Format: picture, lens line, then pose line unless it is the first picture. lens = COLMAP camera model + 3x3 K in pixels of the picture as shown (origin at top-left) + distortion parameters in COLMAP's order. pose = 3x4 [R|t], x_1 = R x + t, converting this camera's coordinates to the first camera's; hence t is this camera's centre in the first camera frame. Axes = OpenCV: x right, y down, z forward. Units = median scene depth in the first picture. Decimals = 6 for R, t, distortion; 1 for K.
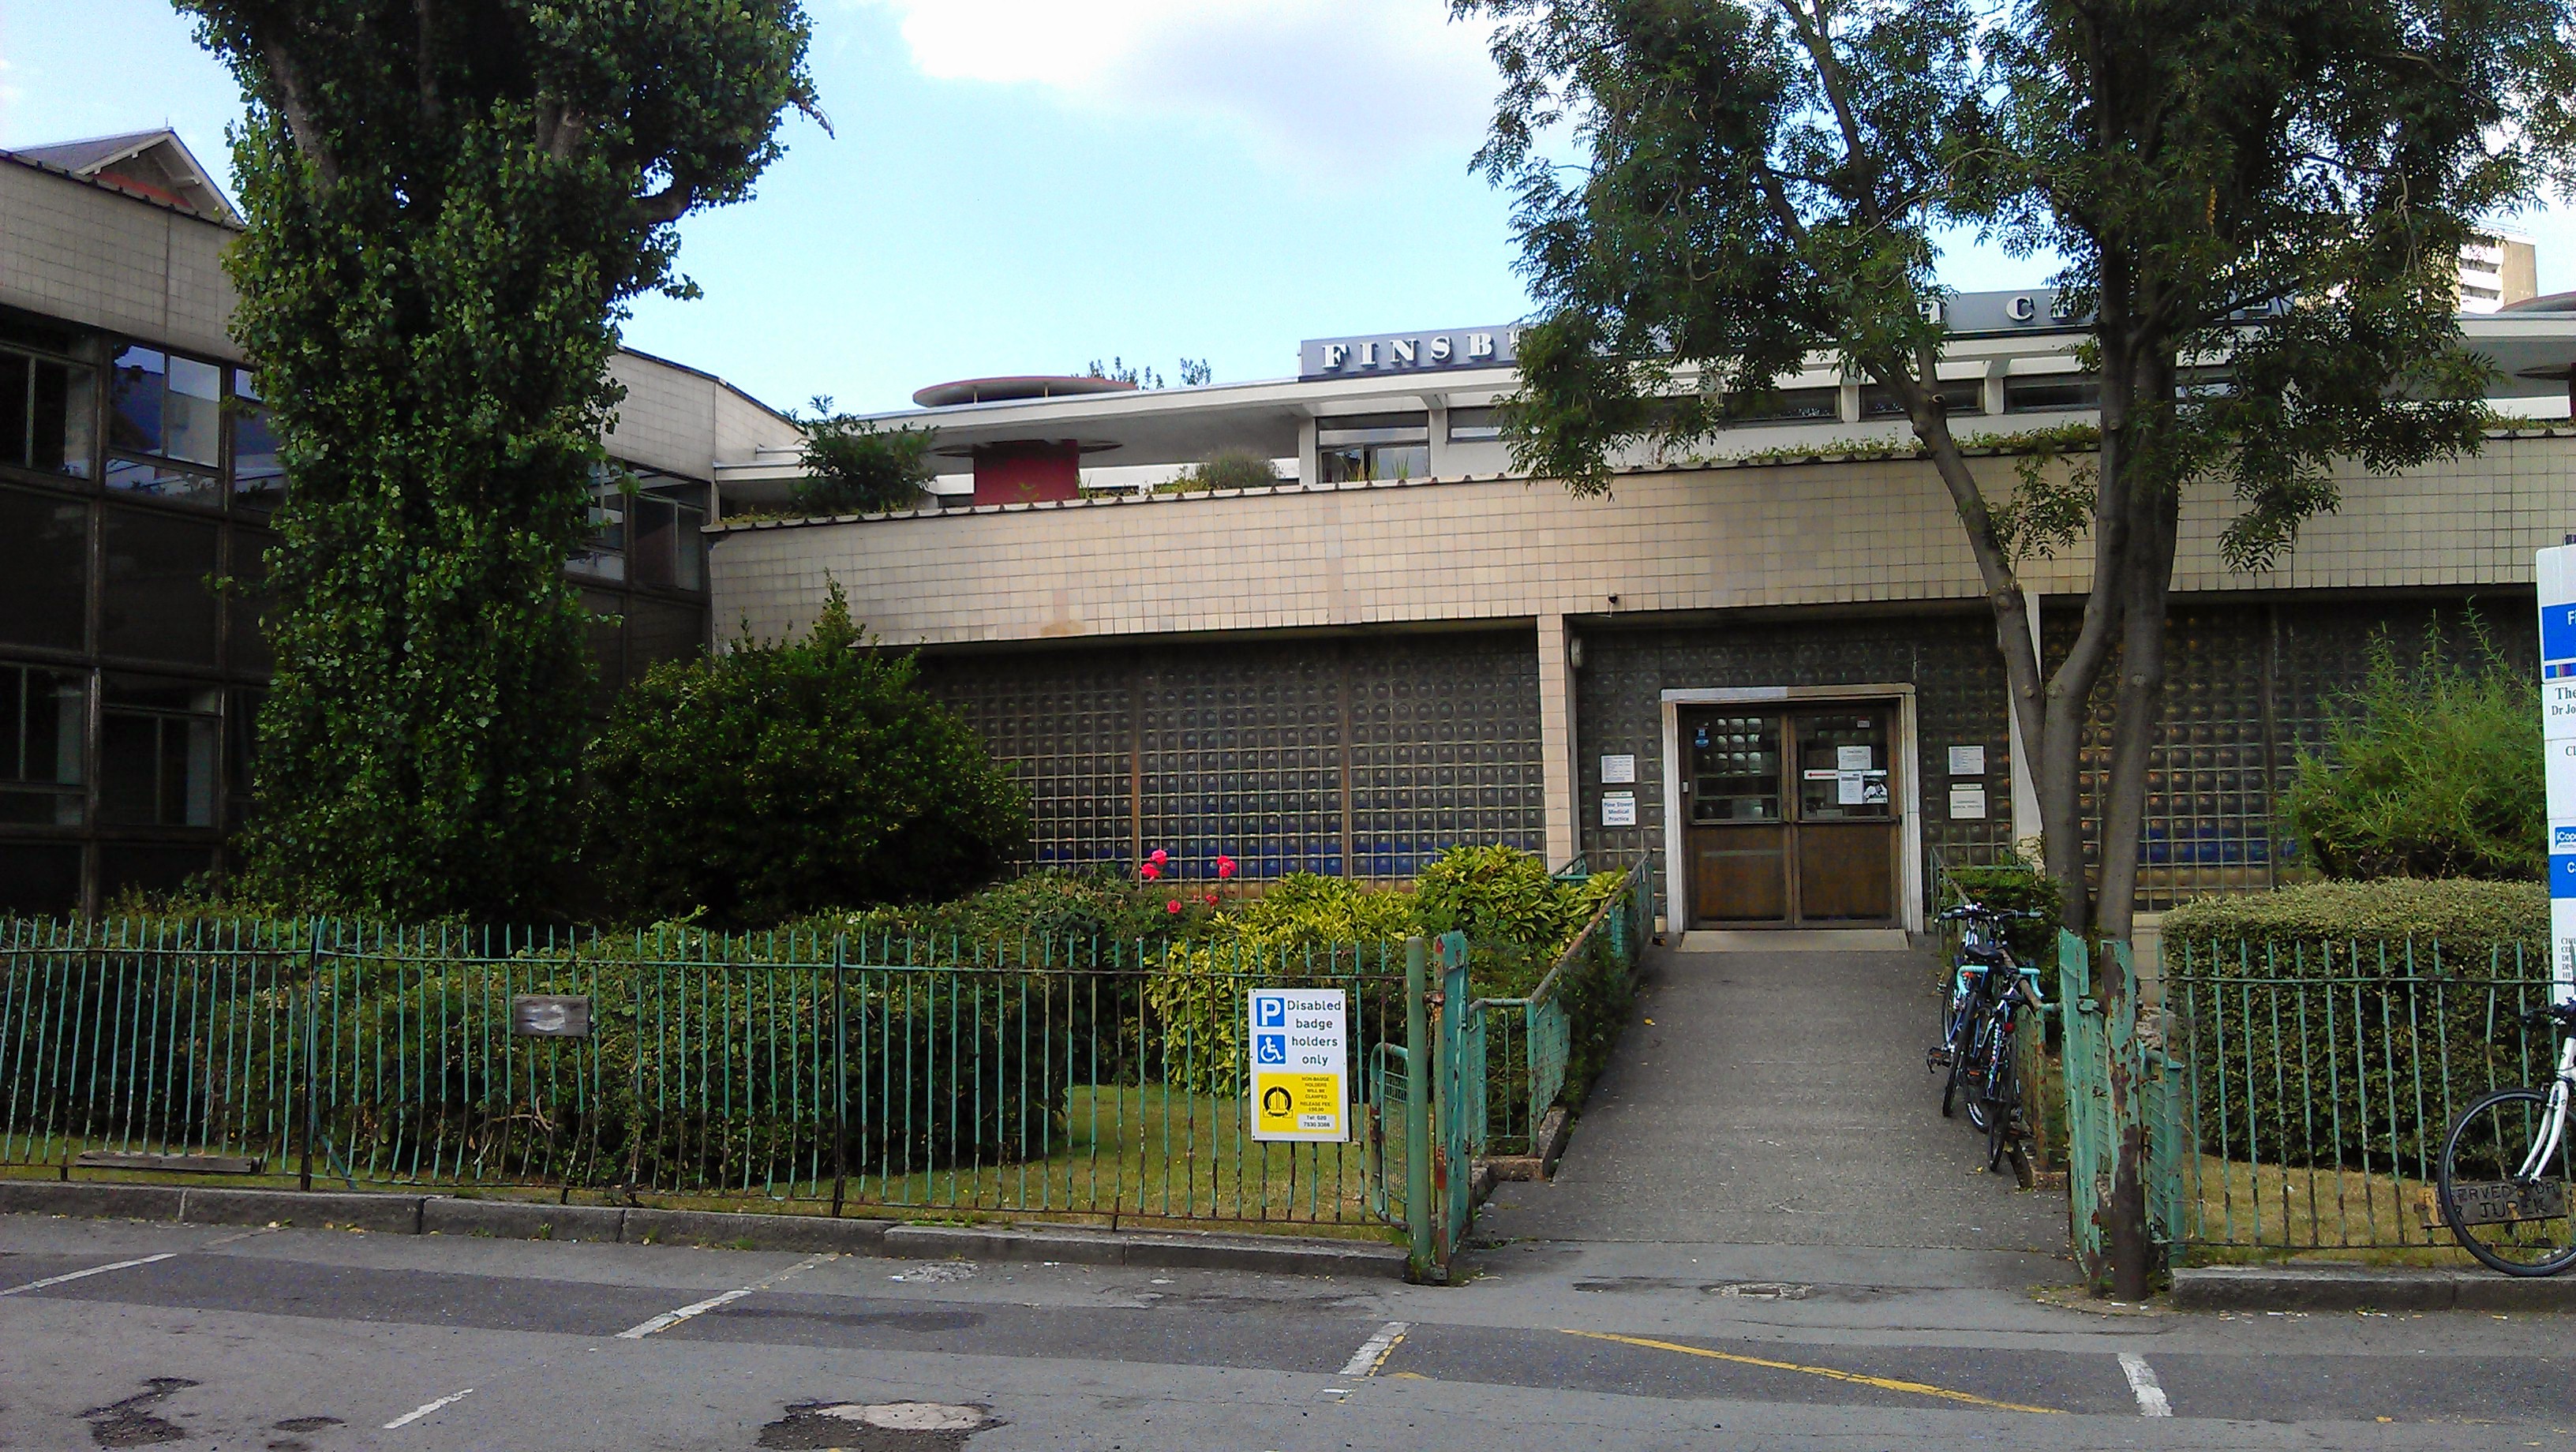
lens RADIAL K [[2603.9, 0, 1277.5], [0, 2603.9, 718.0], [0, 0, 1]] dist [0.111555, -0.453917]
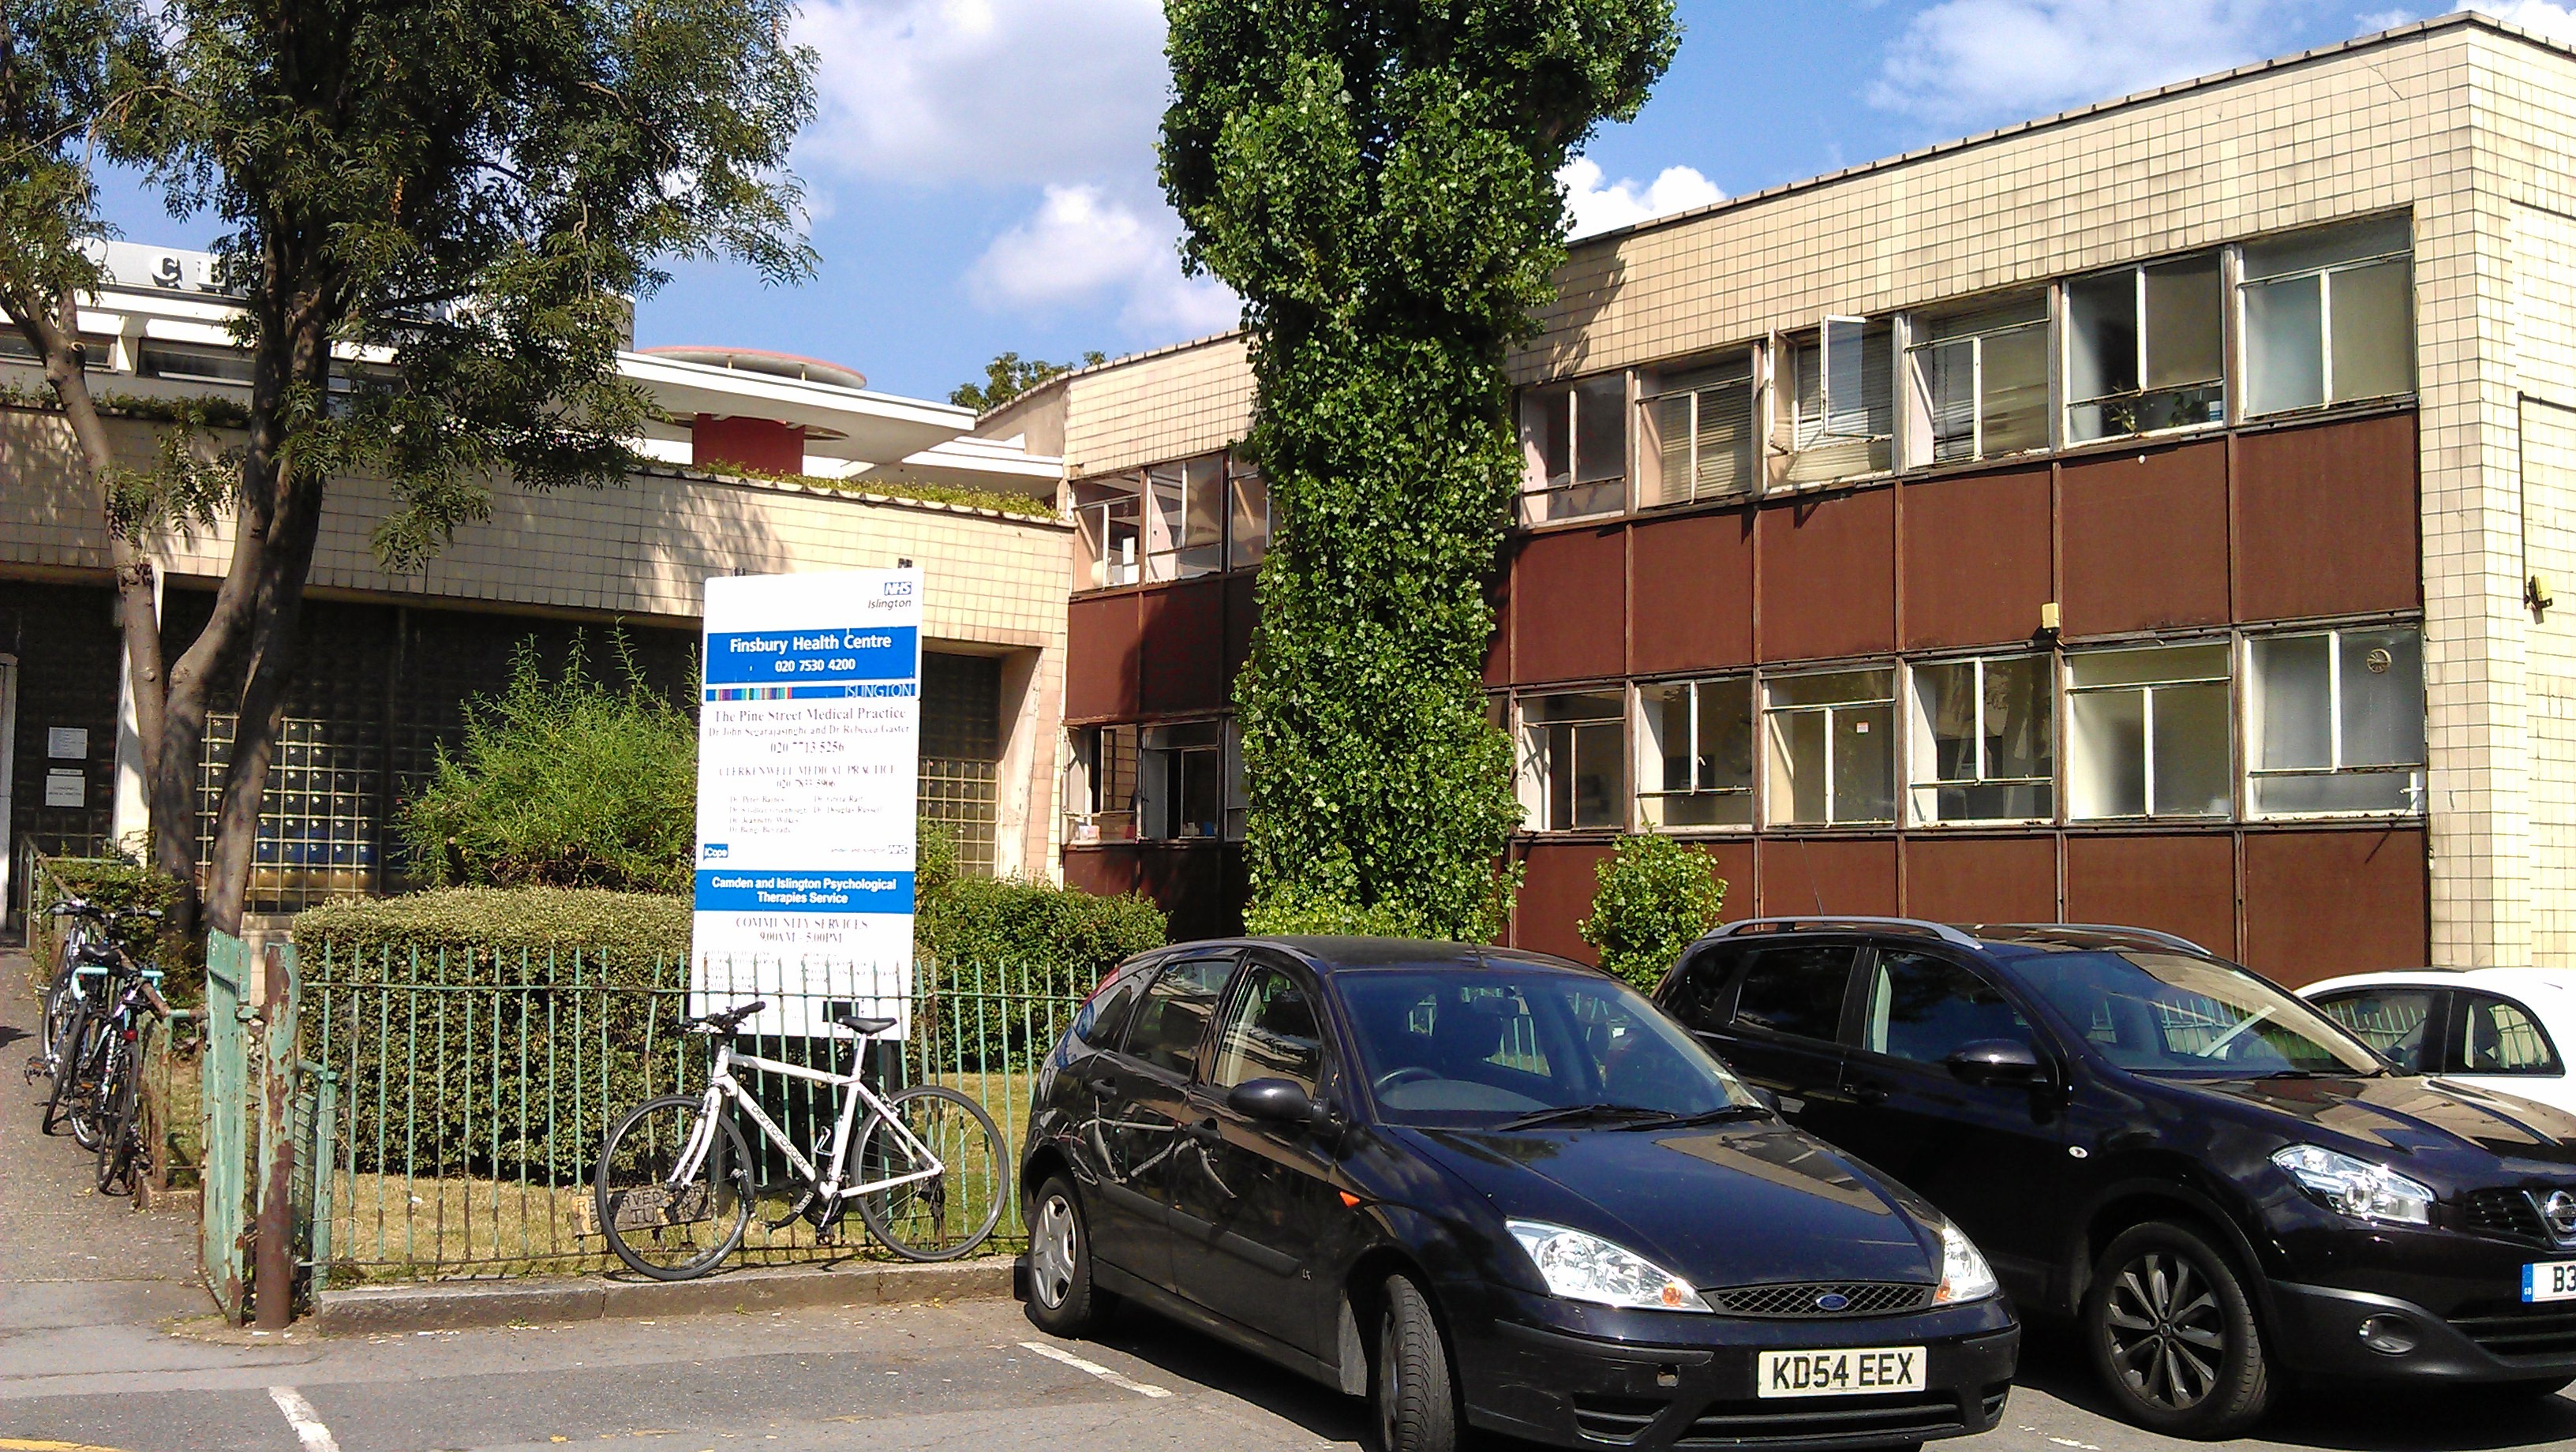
lens RADIAL K [[2594.6, 0, 1276.6], [0, 2594.6, 725.2], [0, 0, 1]] dist [0.116136, -0.447061]
pose [[0.758616, 0.072366, 0.647507, -0.008973], [-0.073203, 0.996987, -0.025659, 0.002320], [-0.647413, -0.027934, 0.761627, 0.027824]]
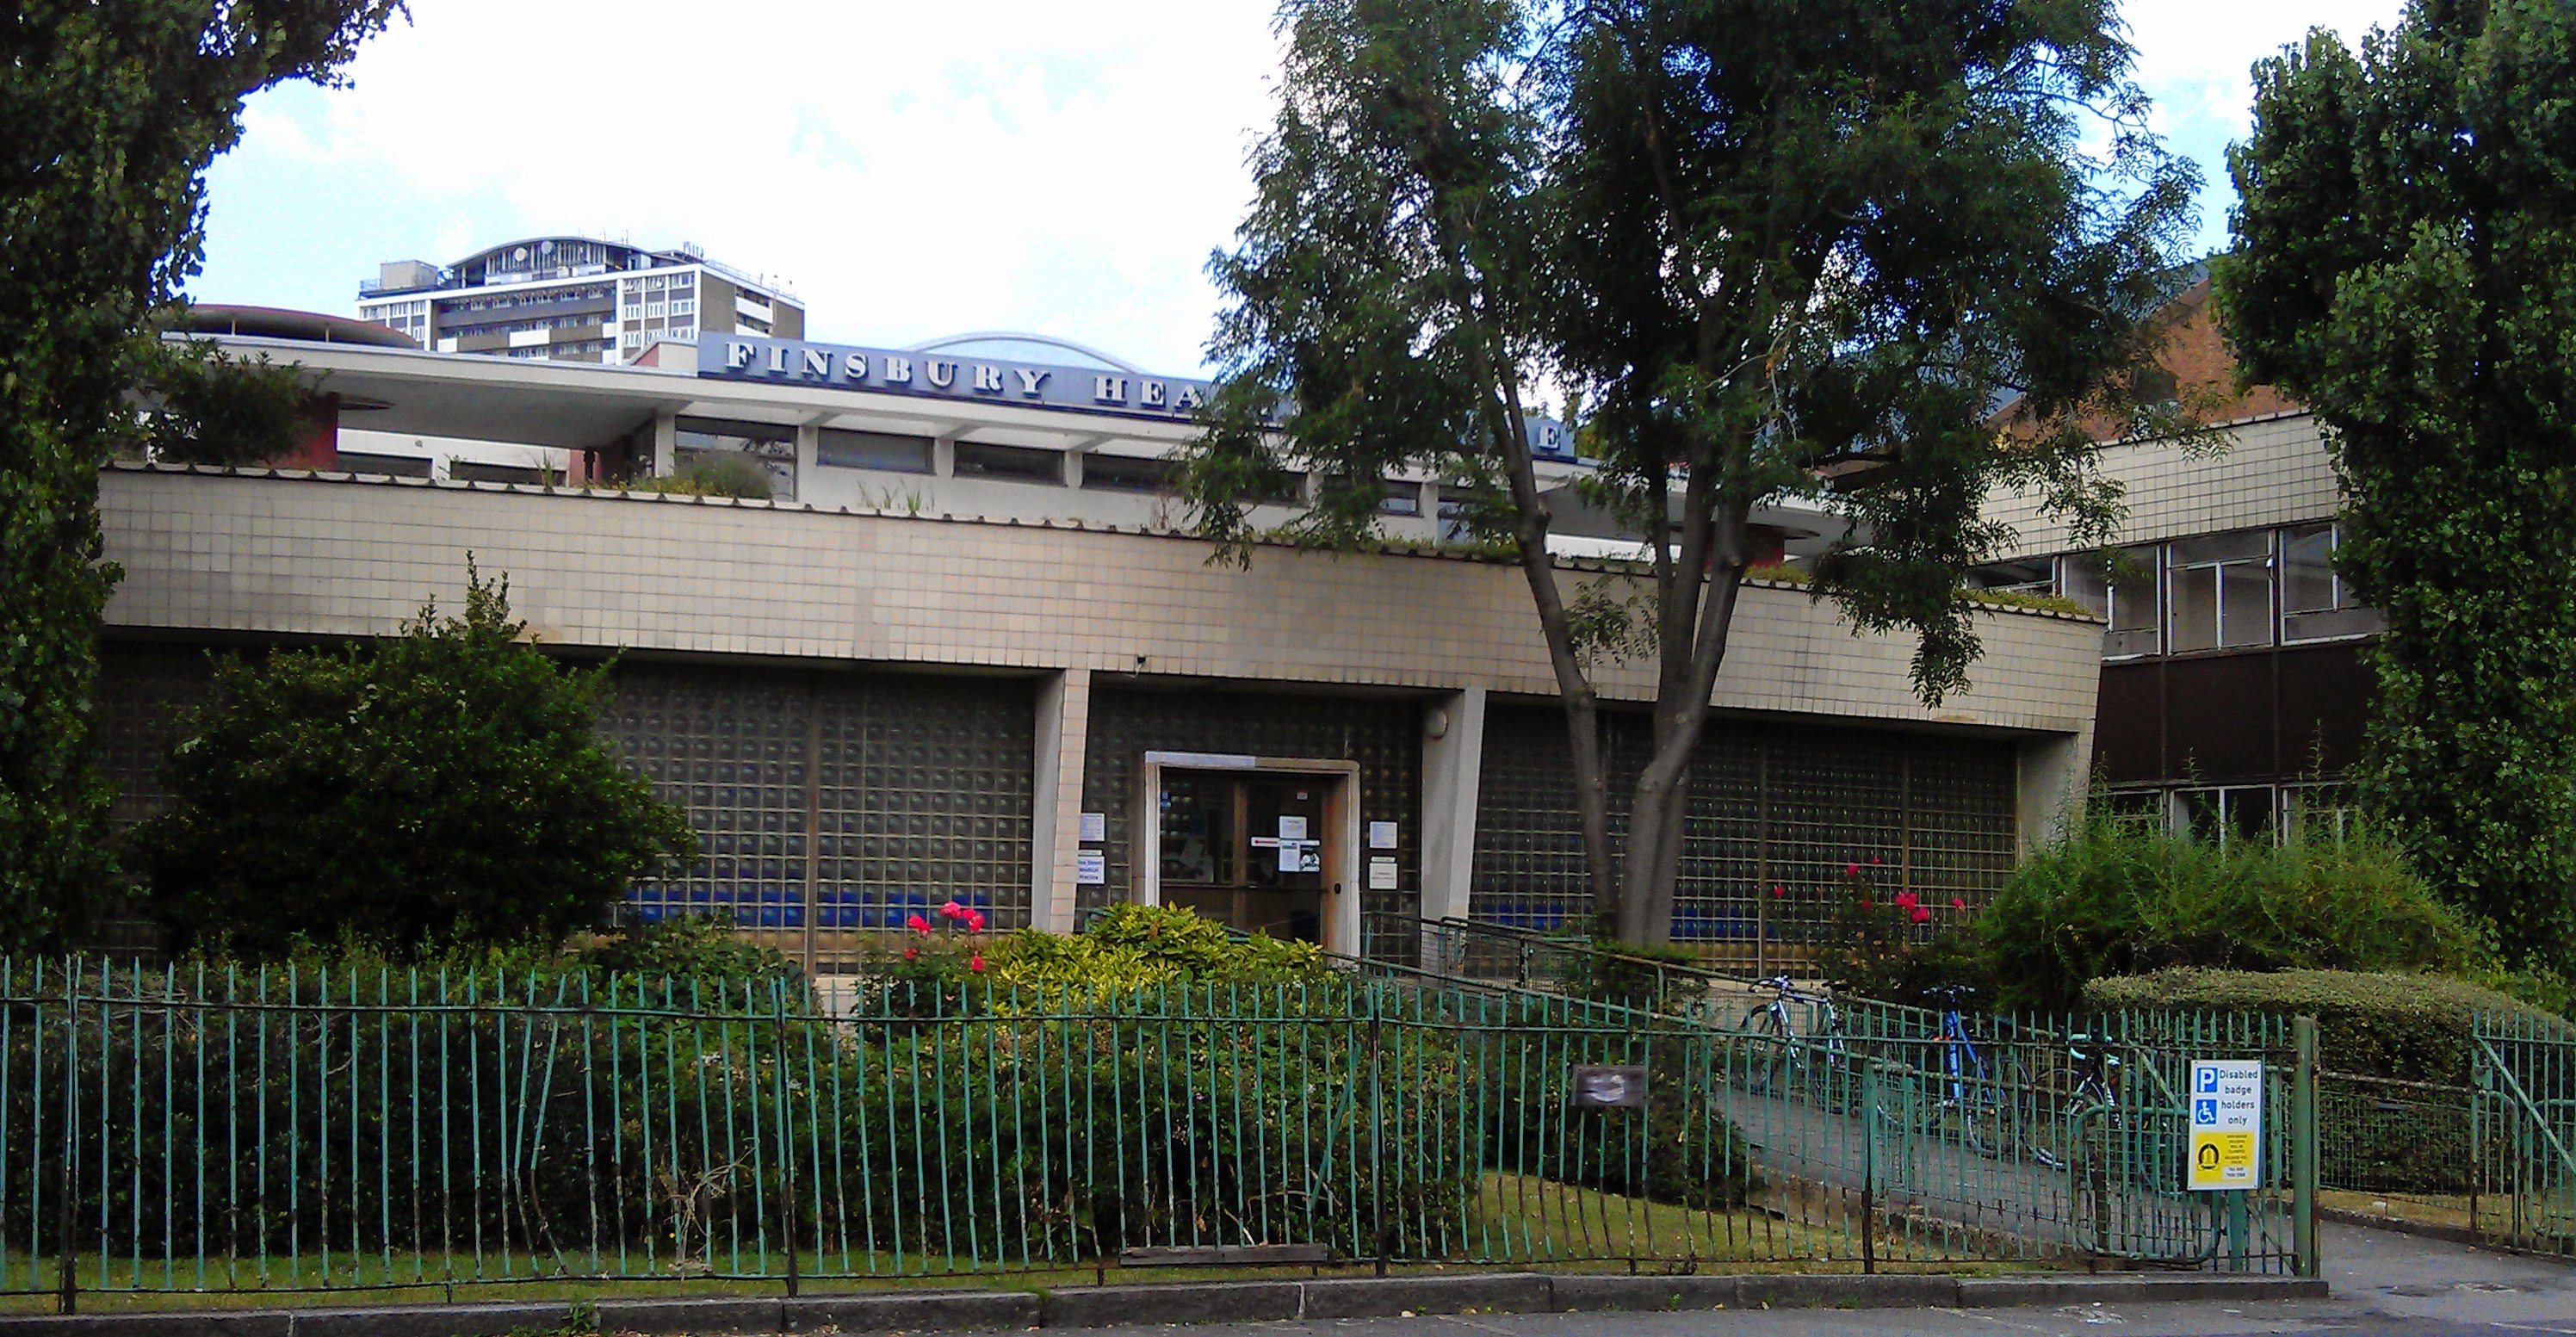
lens RADIAL K [[2817.5, 0, 1256.2], [0, 2817.5, 810.2], [0, 0, 1]] dist [0.104014, -0.305067]
pose [[0.784816, 0.050360, 0.617680, -0.554546], [-0.064760, 0.997900, 0.000923, 0.009162], [-0.616336, -0.040726, 0.786429, 0.131465]]
